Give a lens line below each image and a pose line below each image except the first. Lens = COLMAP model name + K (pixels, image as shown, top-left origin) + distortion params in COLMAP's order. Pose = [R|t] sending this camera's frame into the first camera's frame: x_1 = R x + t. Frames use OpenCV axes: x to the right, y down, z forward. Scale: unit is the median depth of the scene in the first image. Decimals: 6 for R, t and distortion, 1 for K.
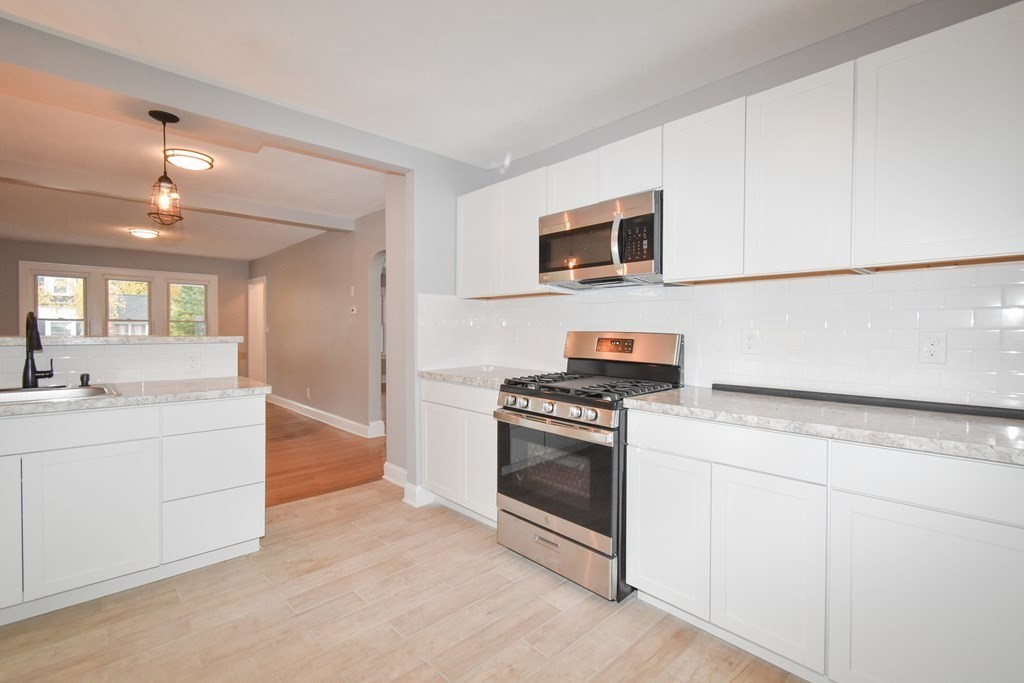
lens RADIAL K [[449.1, 0, 511.2], [0, 449.1, 339.7], [0, 0, 1]] dist [0.004818, -0.003851]
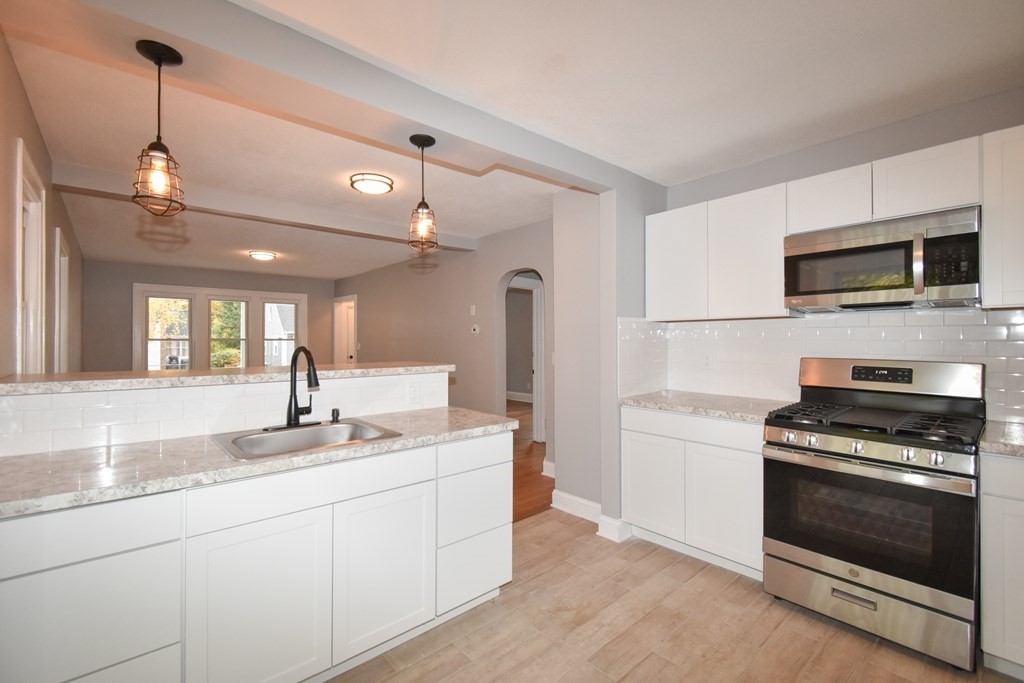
lens RADIAL K [[437.5, 0, 514.4], [0, 437.5, 340.4], [0, 0, 1]] dist [0.000681, 0.000016]
pose [[0.999178, -0.007839, -0.039784, -0.495623], [0.006962, 0.999731, -0.022144, -0.043148], [0.039947, 0.021849, 0.998963, 0.077069]]
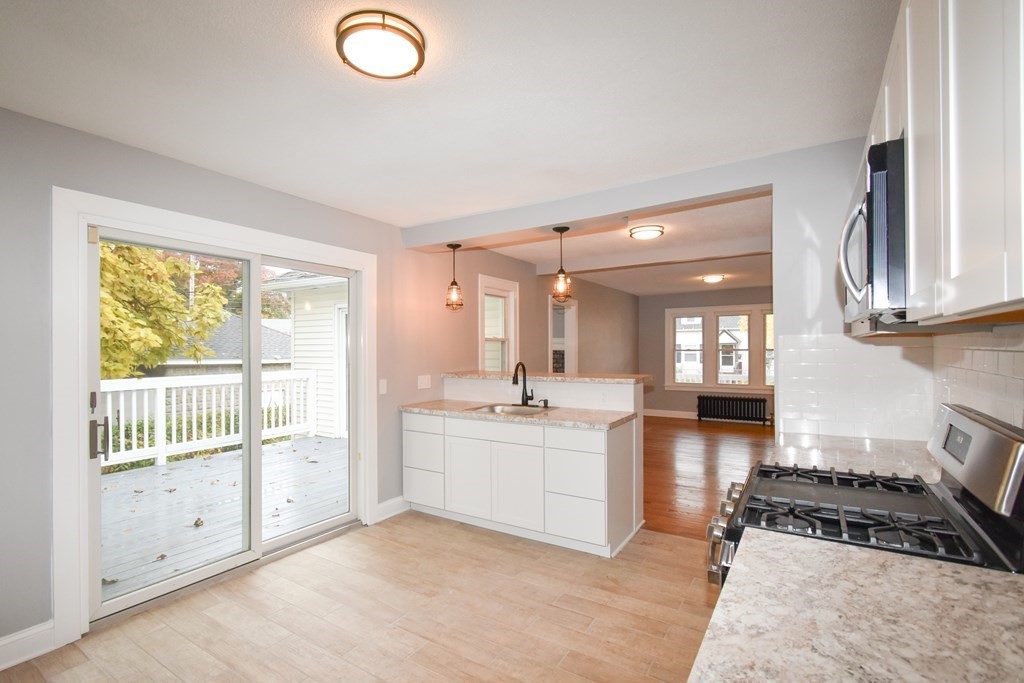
lens RADIAL K [[470.9, 0, 495.4], [0, 470.9, 346.9], [0, 0, 1]] dist [-0.037565, -0.000165]
pose [[0.228023, -0.012982, -0.973569, 0.608860], [-0.011422, 0.999807, -0.016007, -0.077956], [0.973589, 0.014770, 0.227830, 0.410432]]
